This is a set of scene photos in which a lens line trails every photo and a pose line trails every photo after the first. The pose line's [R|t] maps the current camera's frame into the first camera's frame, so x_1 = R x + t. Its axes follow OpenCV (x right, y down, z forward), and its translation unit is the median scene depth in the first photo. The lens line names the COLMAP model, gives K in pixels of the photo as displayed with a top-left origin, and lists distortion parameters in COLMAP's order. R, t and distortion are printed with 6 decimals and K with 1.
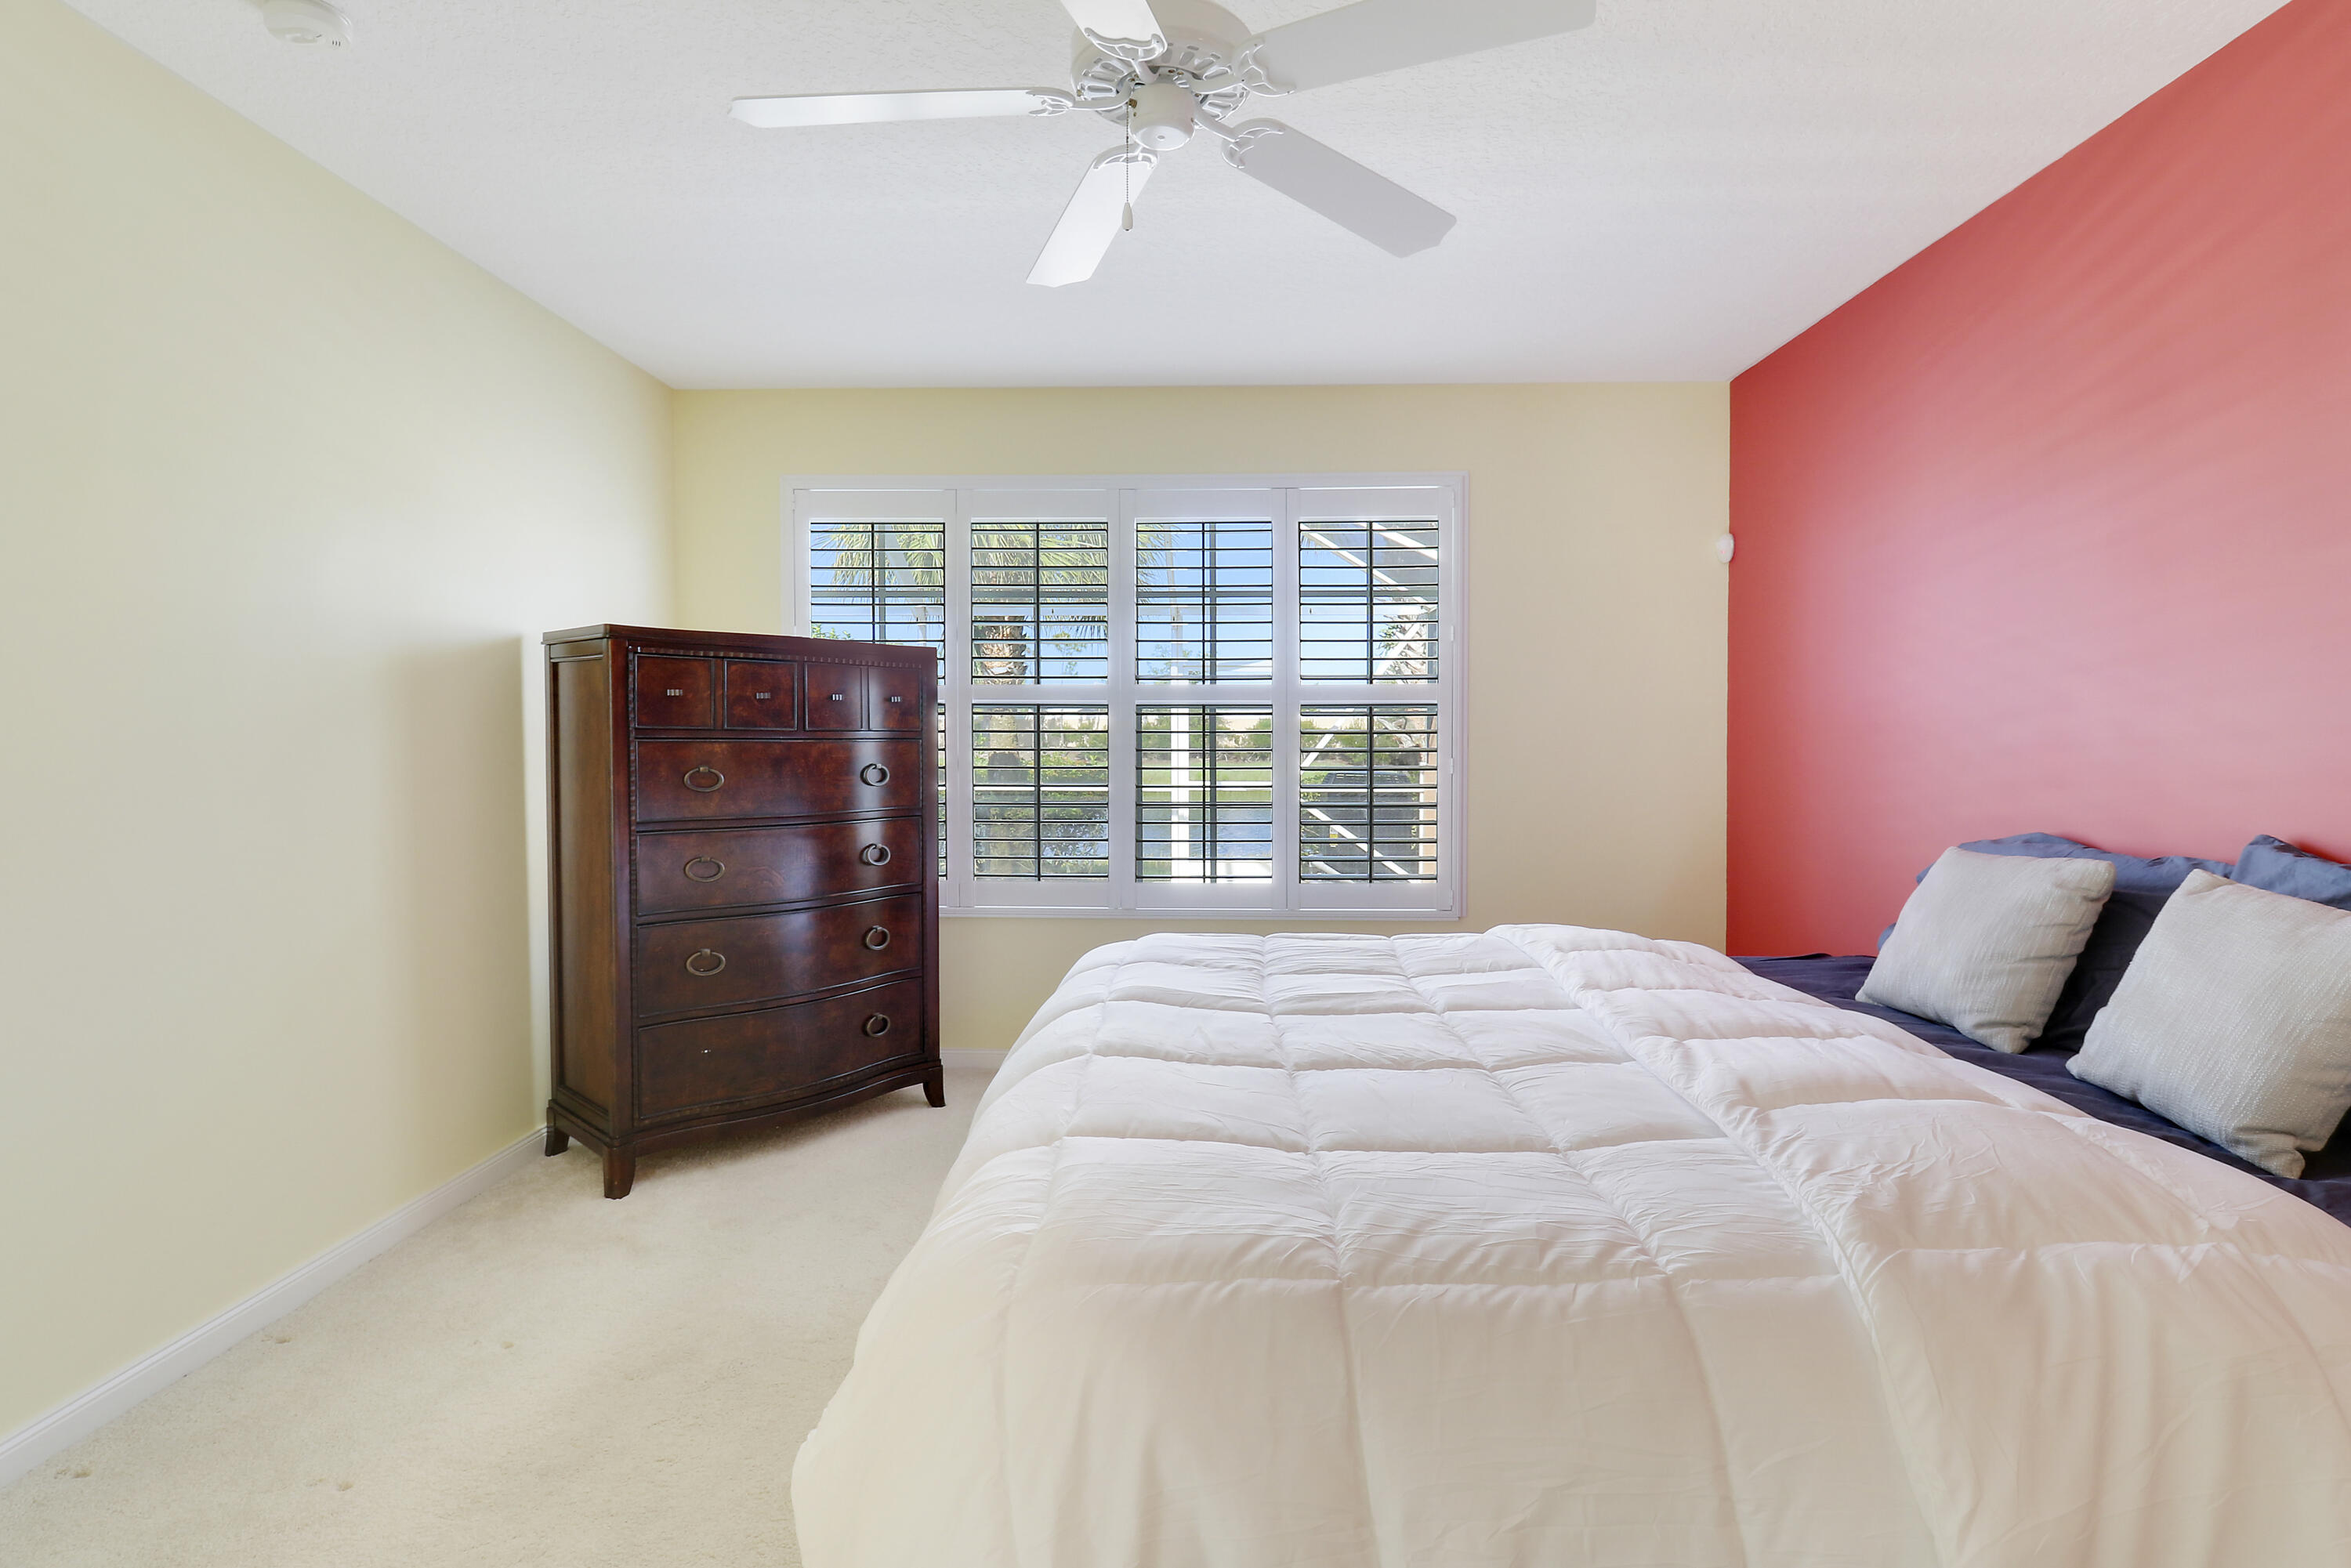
lens RADIAL K [[1107.2, 0, 1175.5], [0, 1107.2, 784.0], [0, 0, 1]] dist [0.031813, 0.000086]
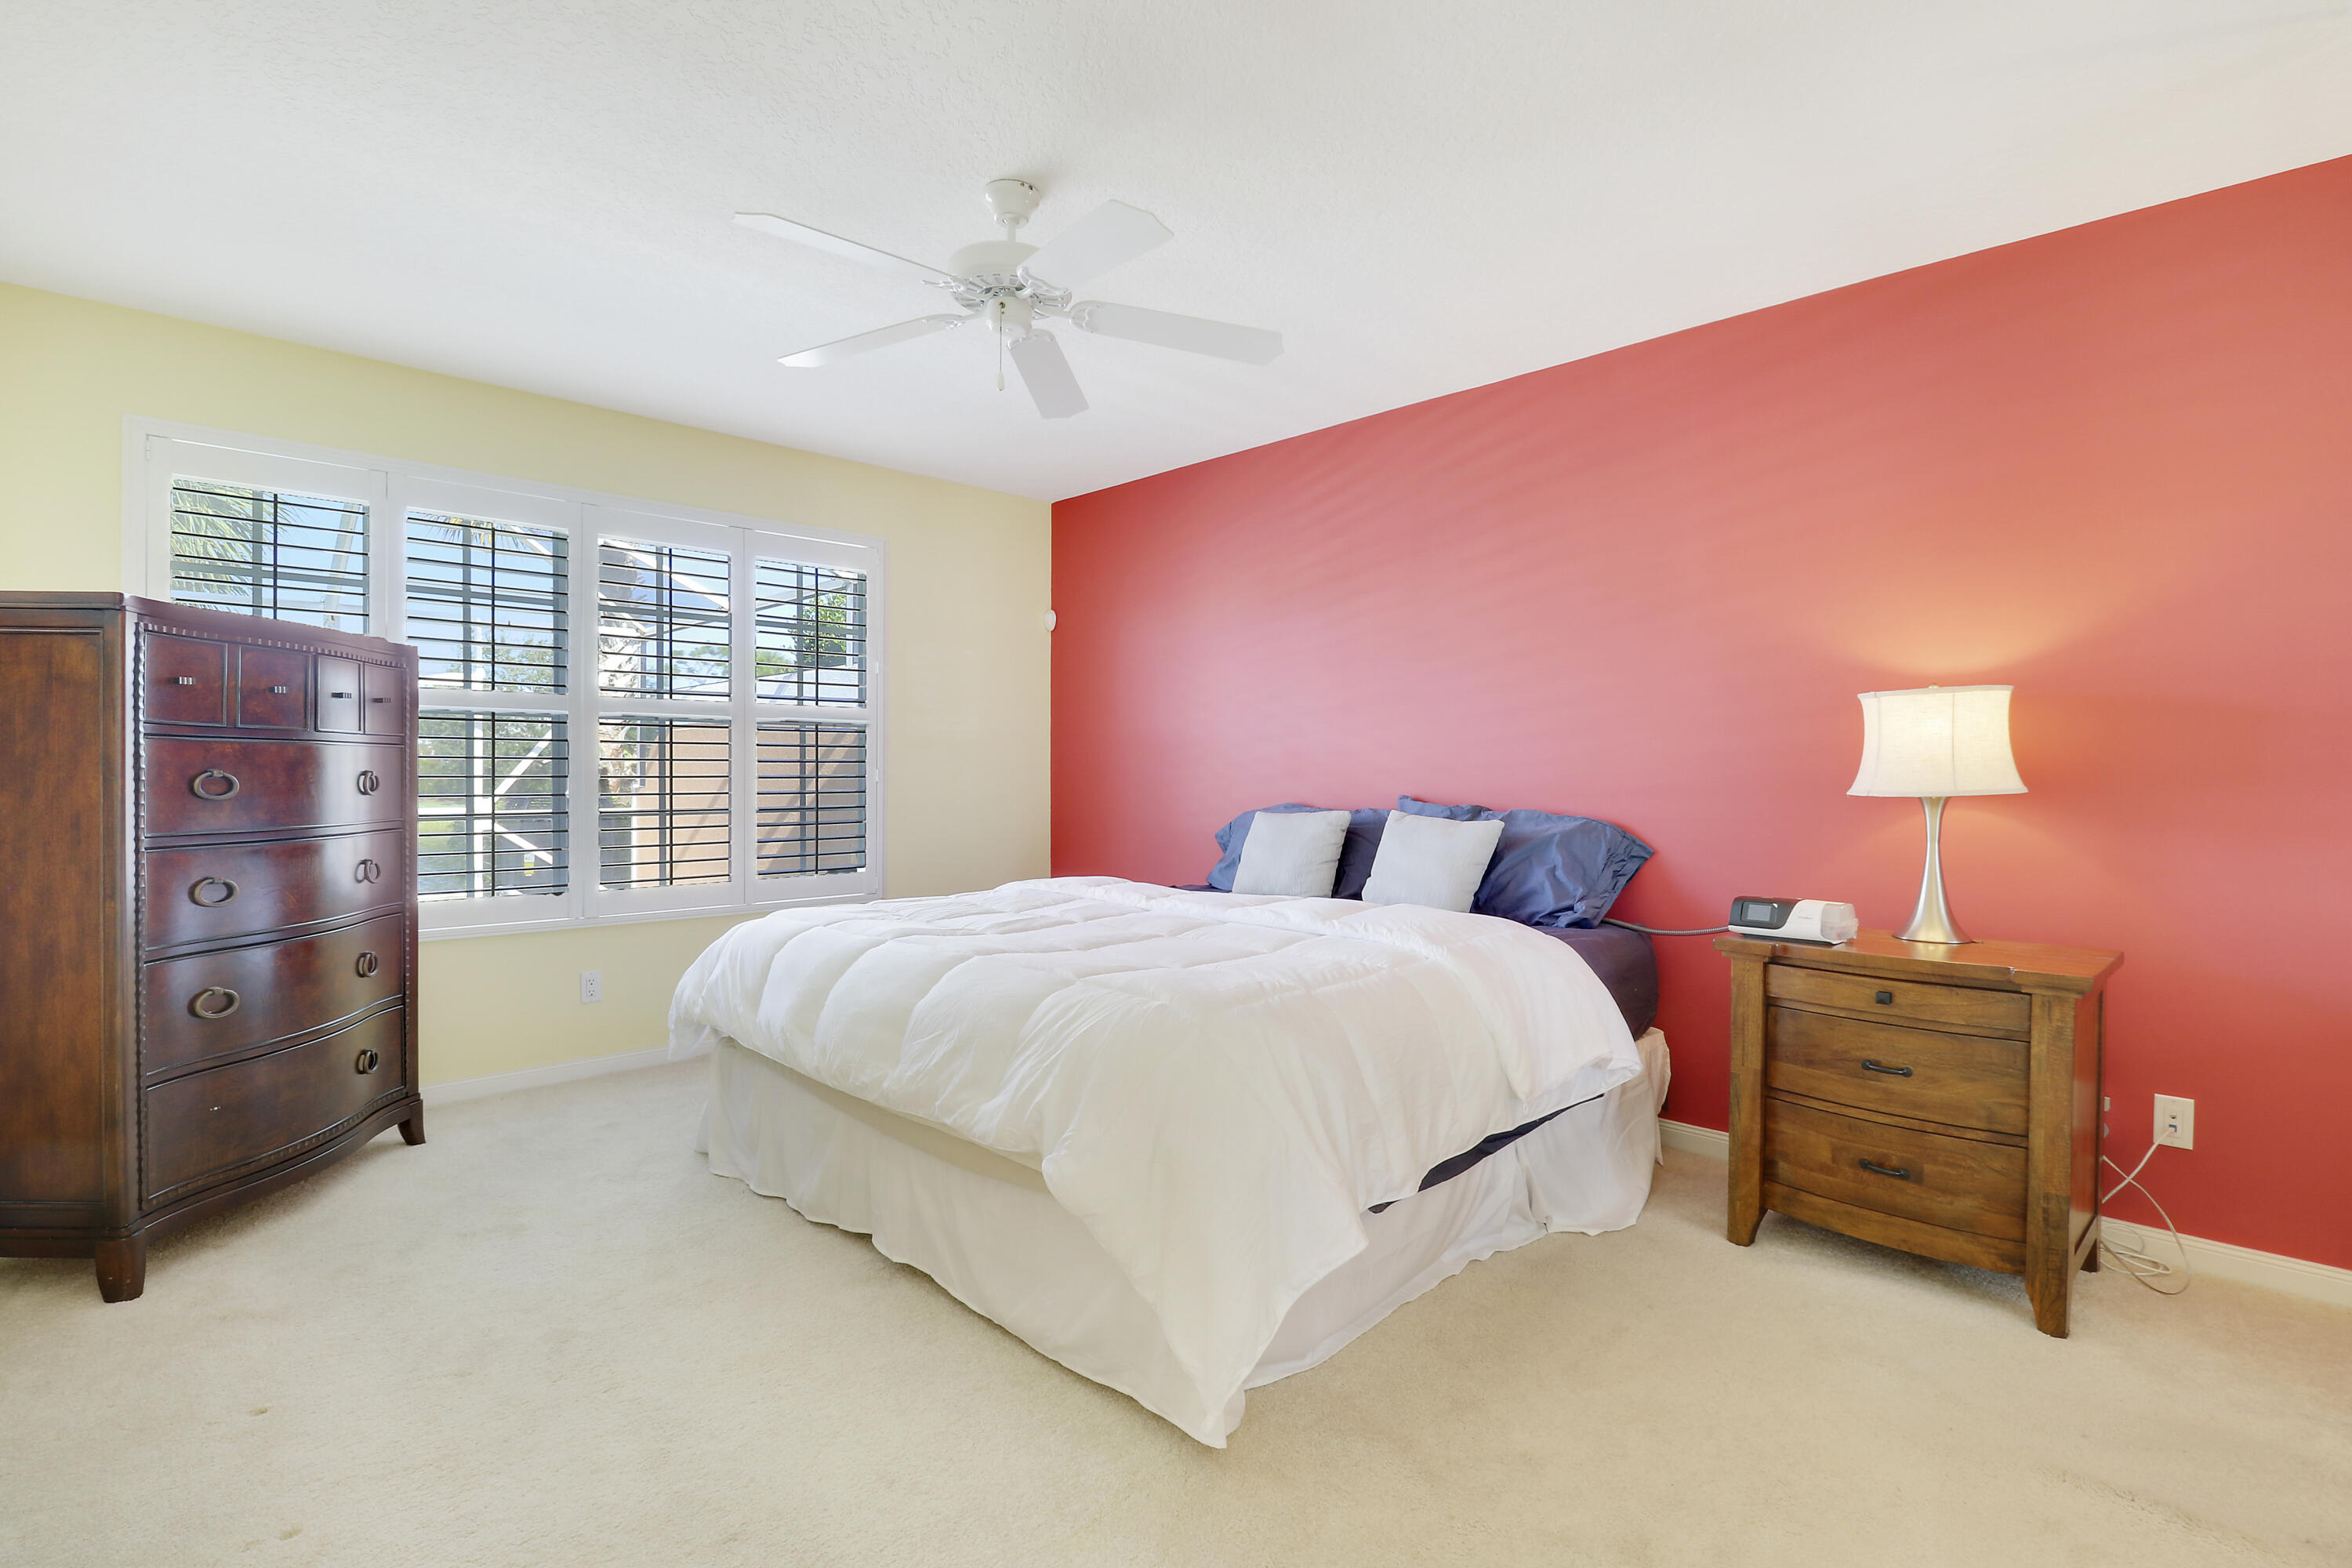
lens RADIAL K [[1107.7, 0, 1176.0], [0, 1107.7, 784.0], [0, 0, 1]] dist [0.031813, 0.000086]
pose [[0.705085, -0.009448, 0.709060, -0.402469], [0.024935, 0.999623, -0.011476, 0.017108], [-0.708684, 0.025772, 0.705055, -0.099729]]
